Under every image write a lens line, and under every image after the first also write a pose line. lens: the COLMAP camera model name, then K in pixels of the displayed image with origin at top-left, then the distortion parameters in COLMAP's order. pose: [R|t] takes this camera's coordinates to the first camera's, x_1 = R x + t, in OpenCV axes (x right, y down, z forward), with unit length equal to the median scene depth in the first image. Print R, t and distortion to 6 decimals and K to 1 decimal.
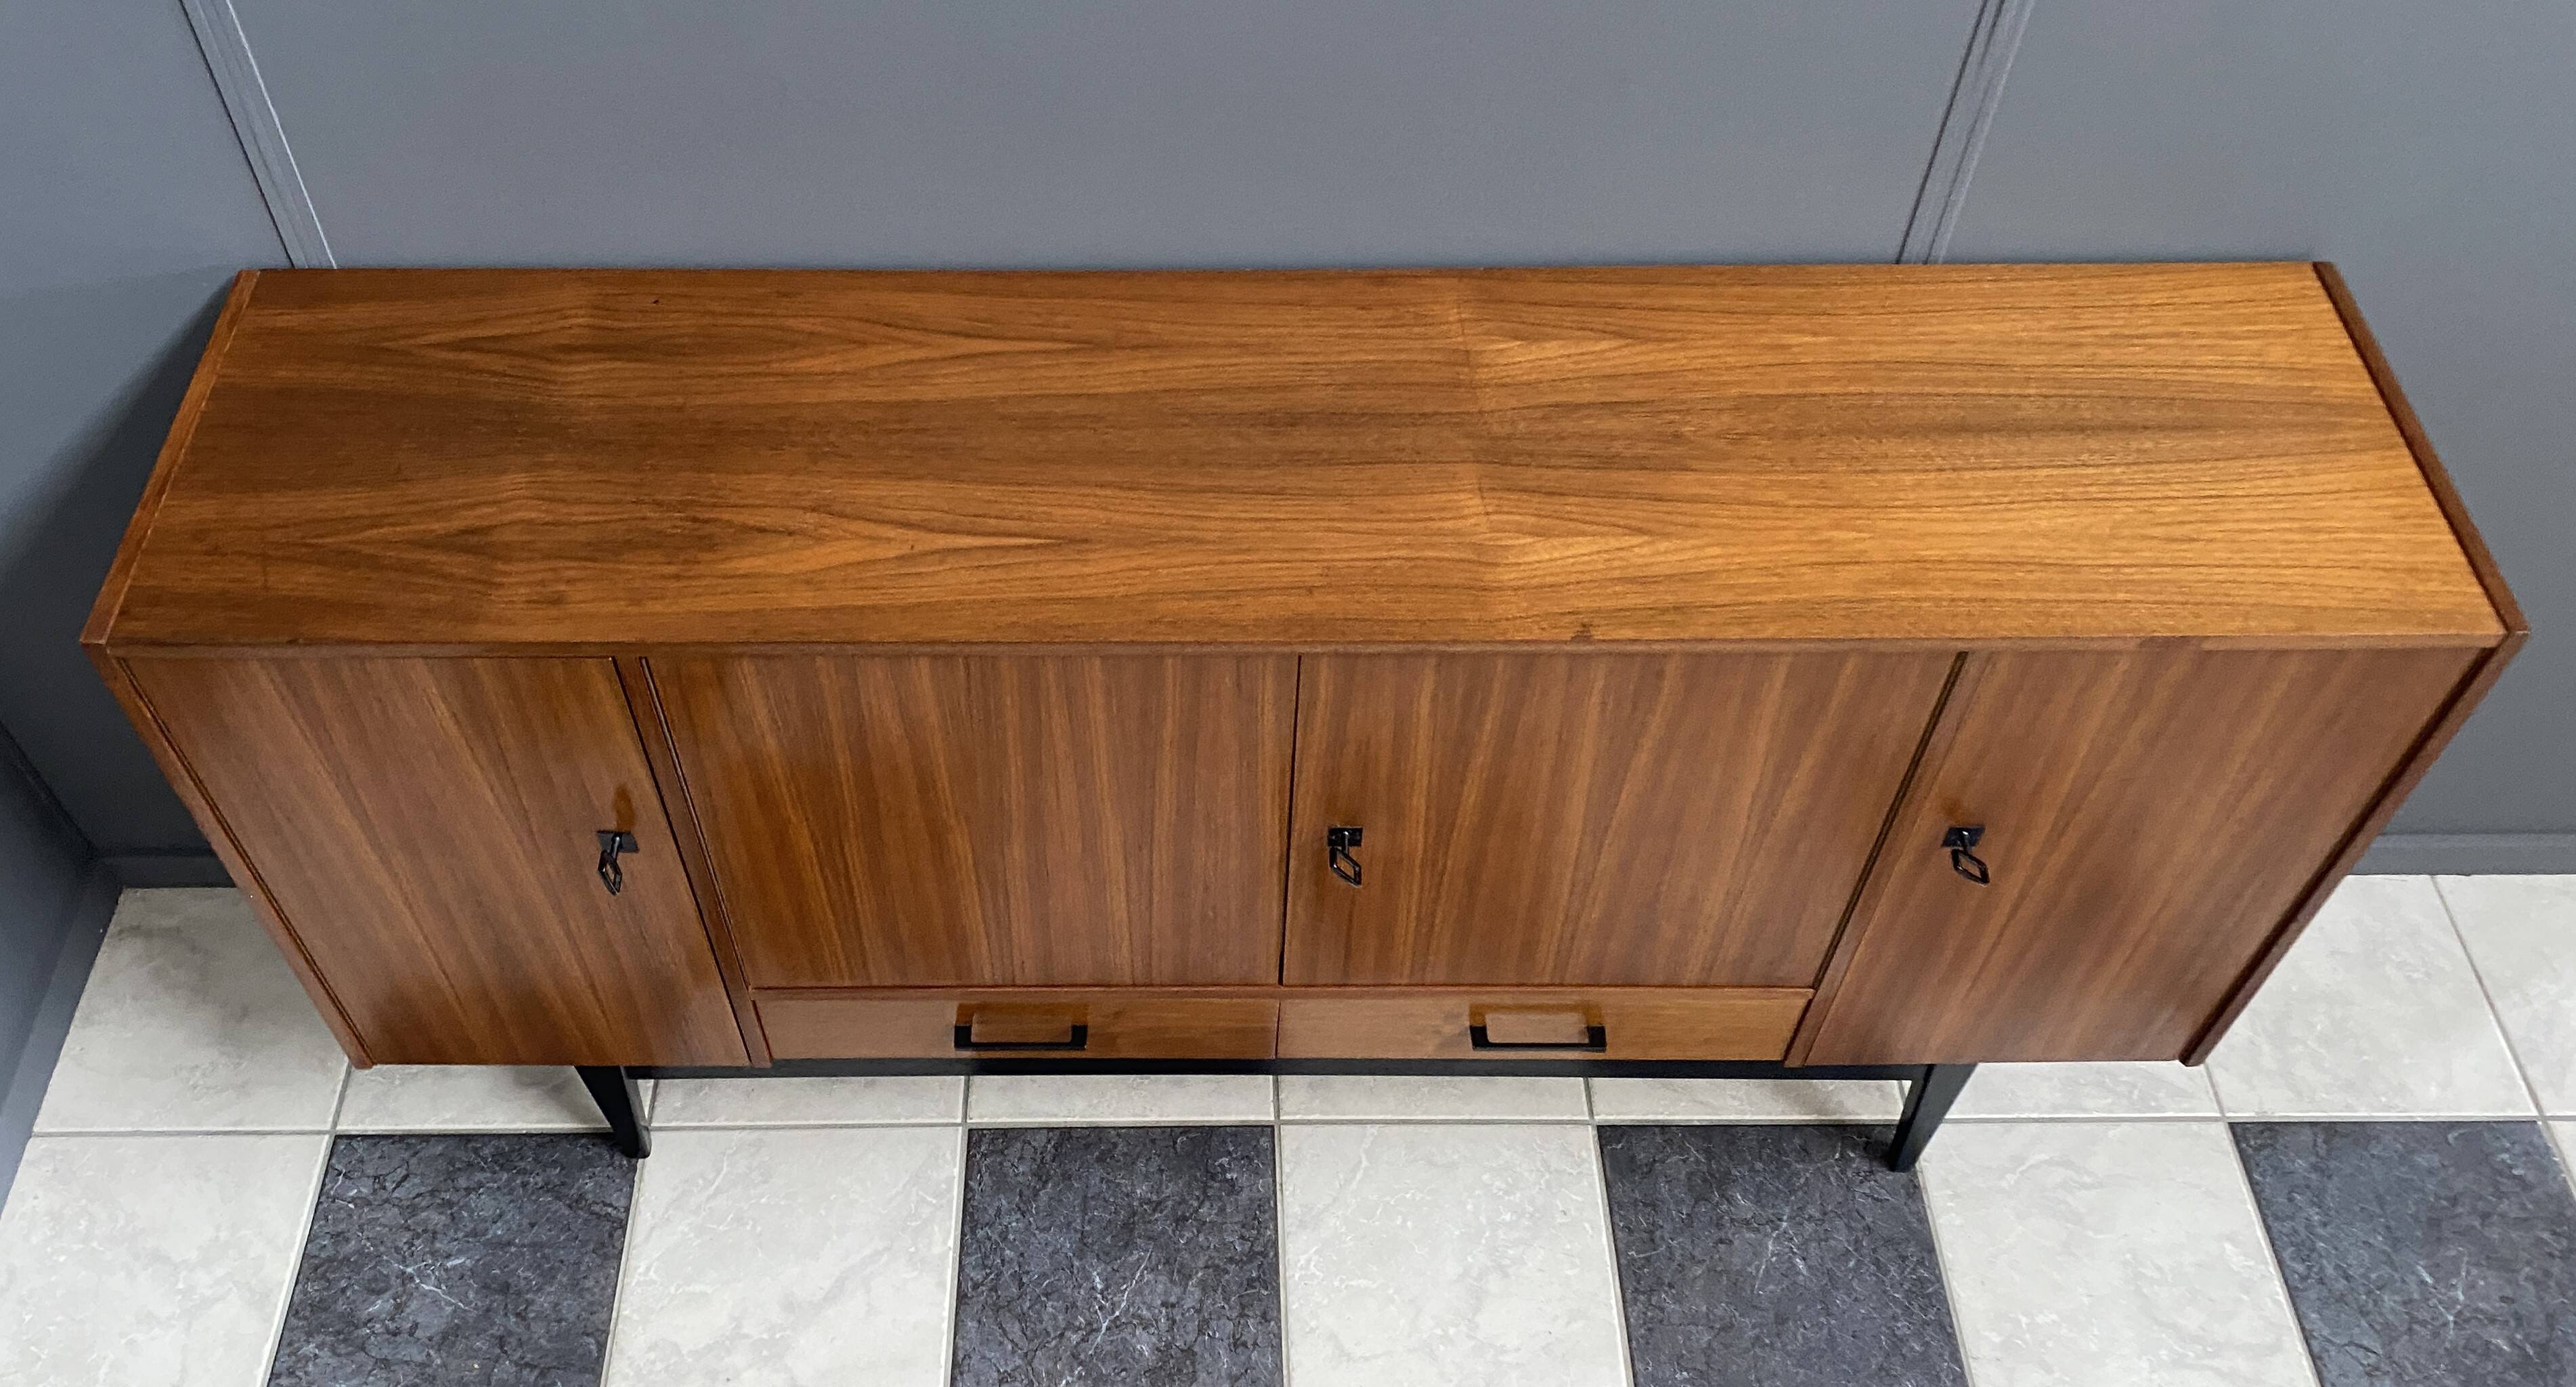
lens RADIAL K [[2104.6, 0, 1195.1], [0, 2104.6, 697.8], [0, 0, 1]] dist [0.030161, -0.052122]
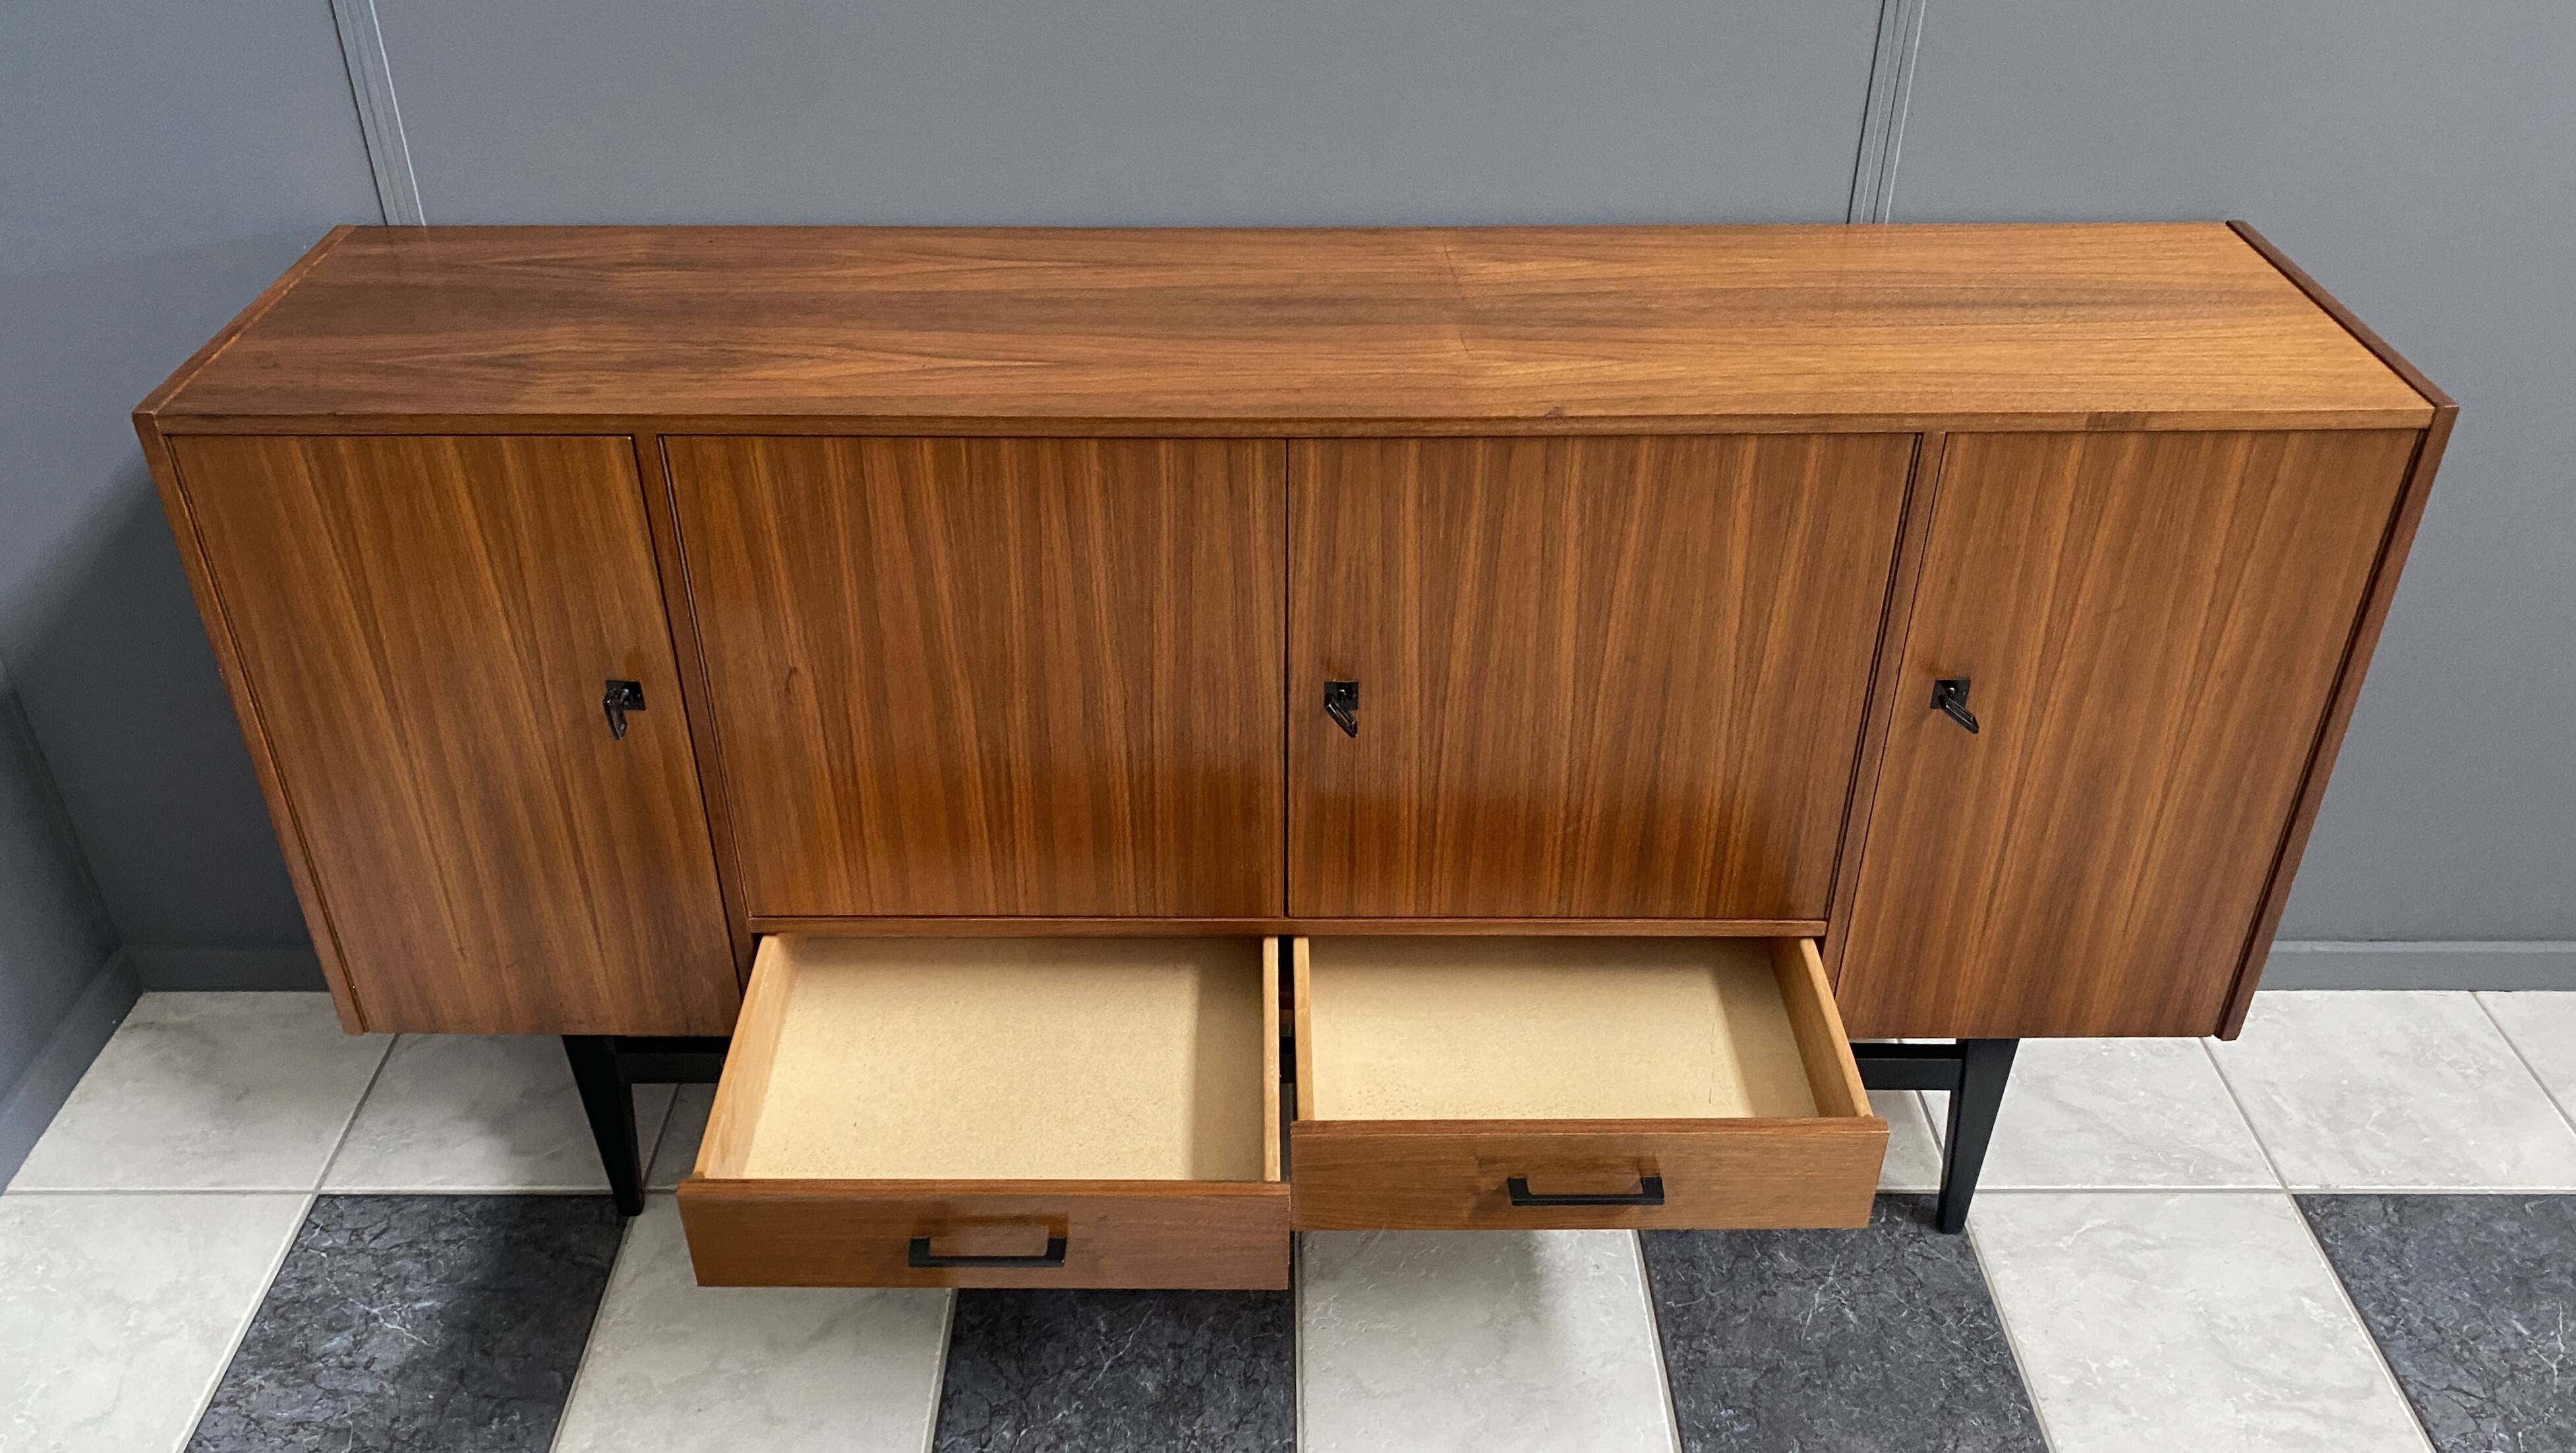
lens RADIAL K [[2044.6, 0, 1267.2], [0, 2044.6, 747.2], [0, 0, 1]] dist [0.031815, -0.045673]
pose [[0.999949, 0.003483, -0.009444, 0.035547], [-0.006140, 0.954523, -0.298073, 0.305057], [0.007977, 0.298116, 0.954496, 0.051194]]
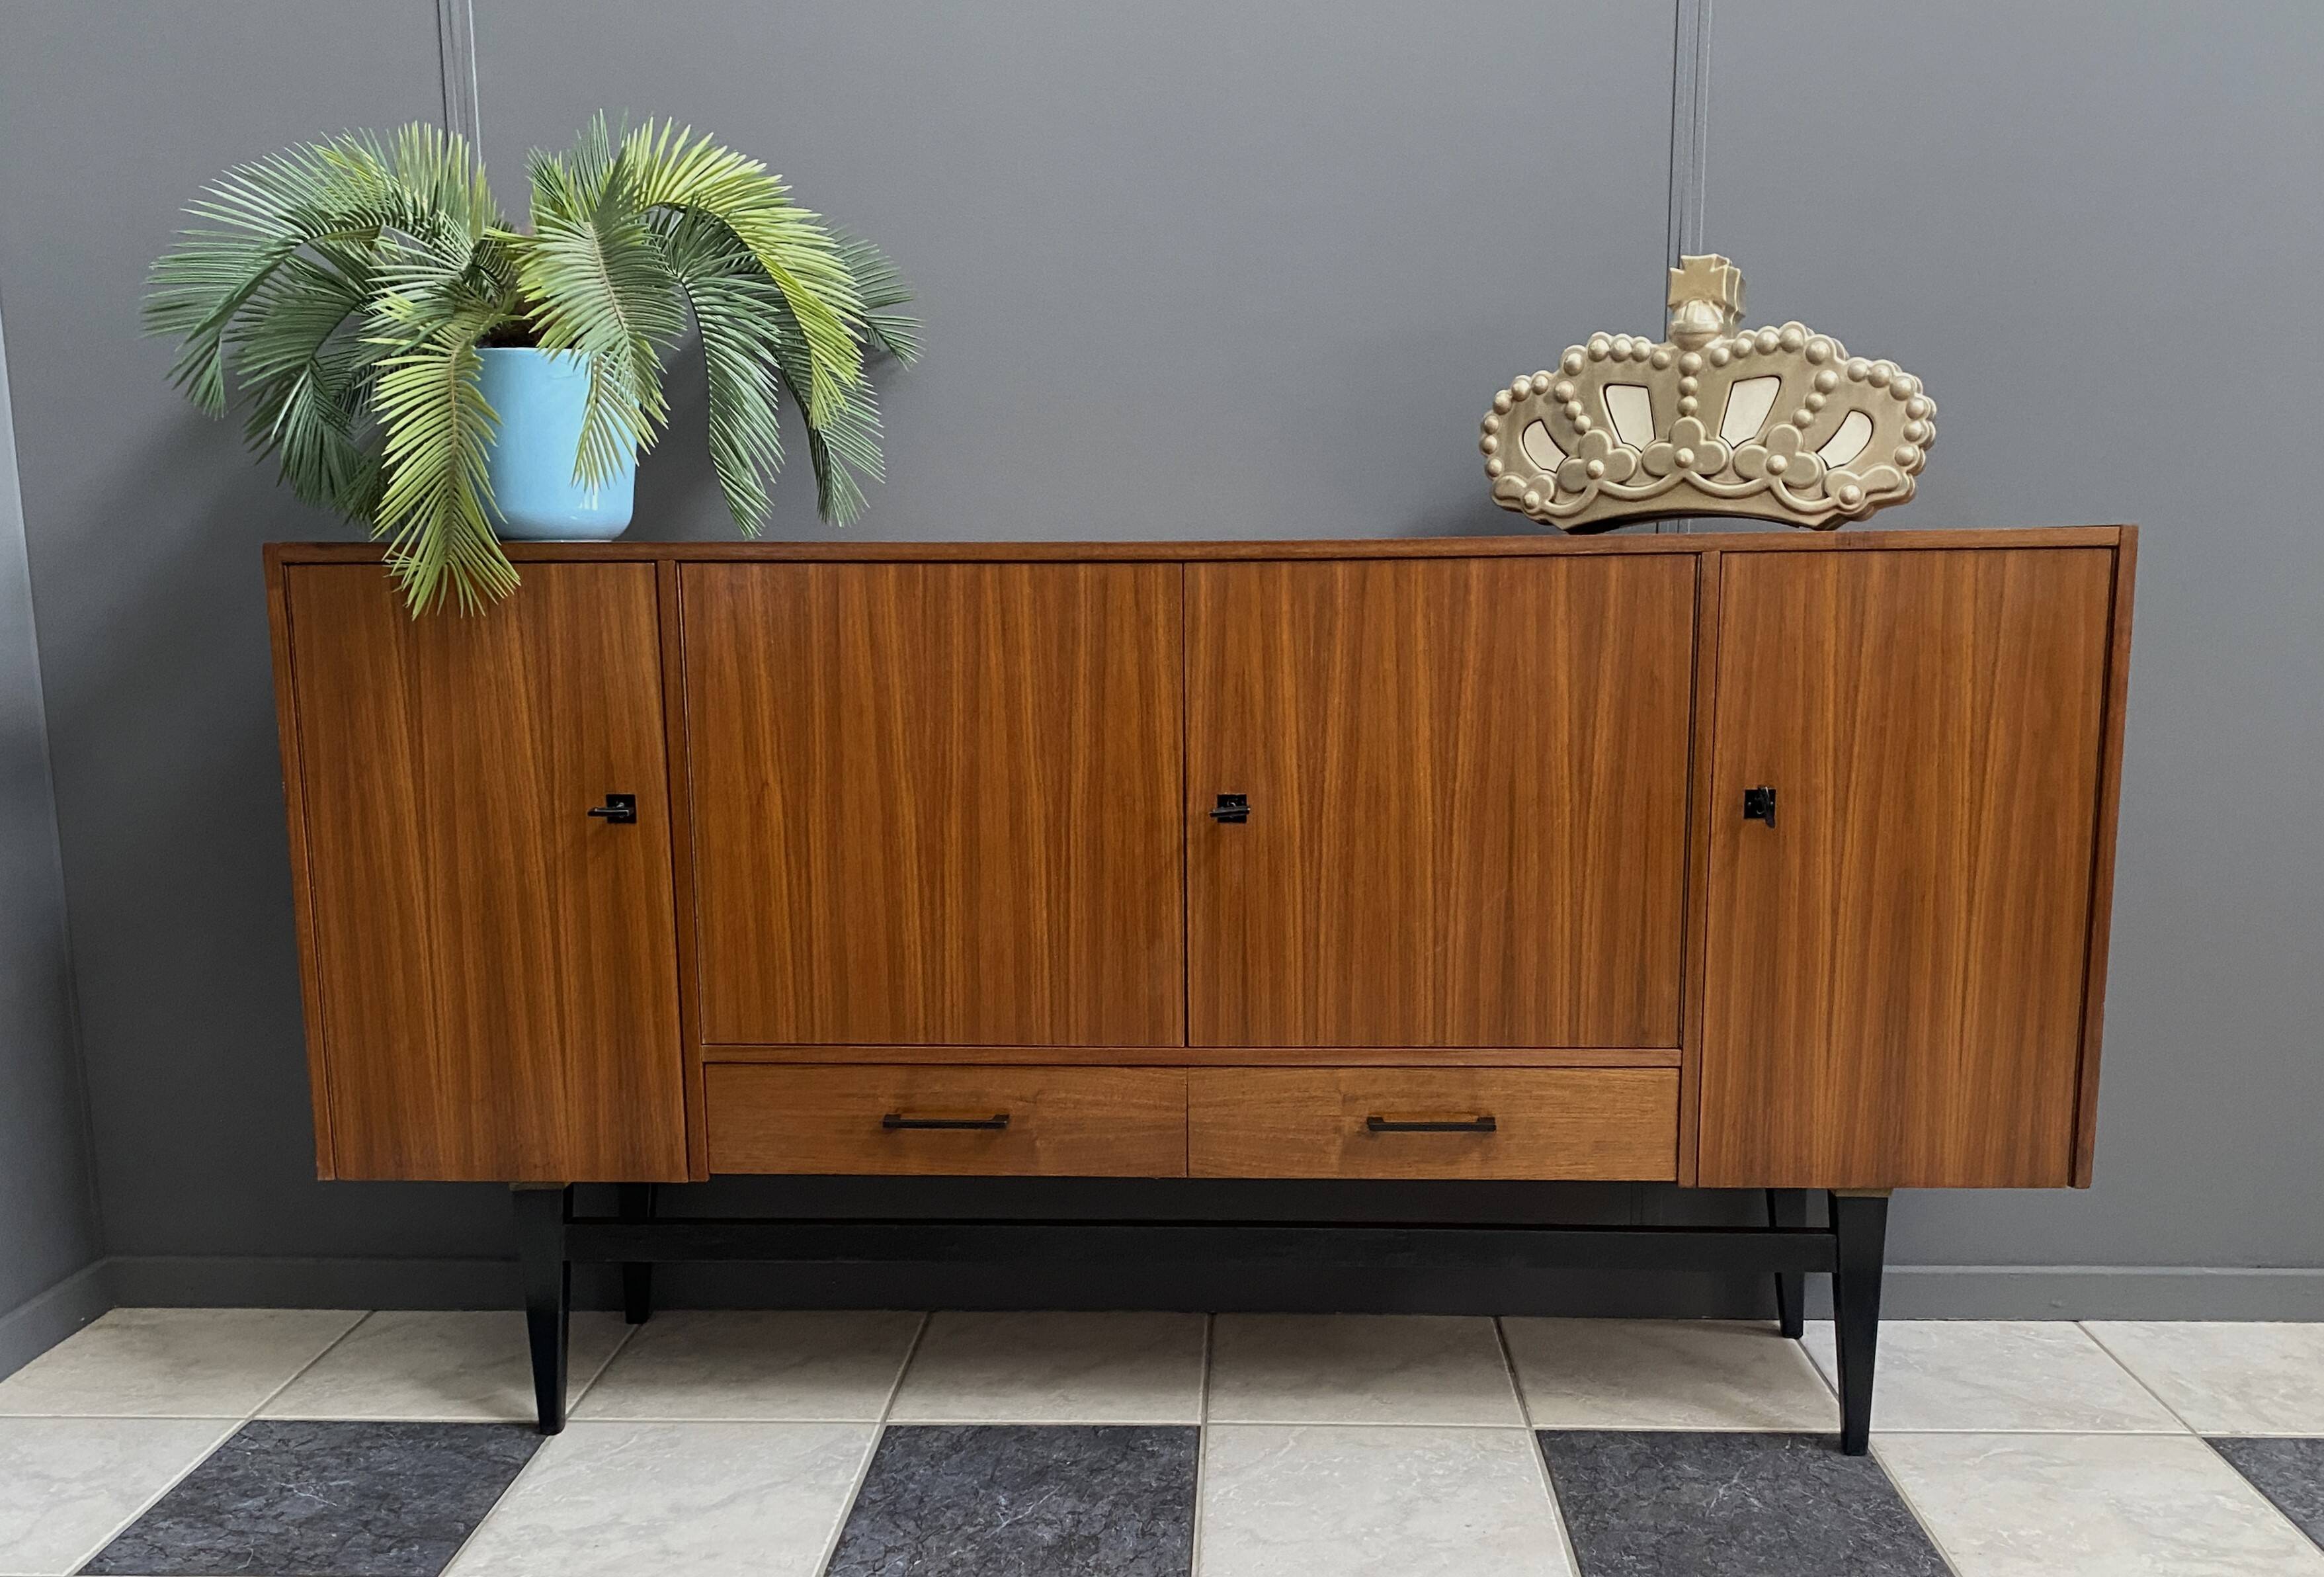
lens RADIAL K [[2049.7, 0, 1181.8], [0, 2049.7, 901.2], [0, 0, 1]] dist [0.036843, -0.061998]
pose [[0.999064, 0.001367, -0.043245, 0.073728], [-0.029730, 0.747868, -0.663181, 0.688644], [0.031435, 0.663846, 0.747209, 0.139018]]
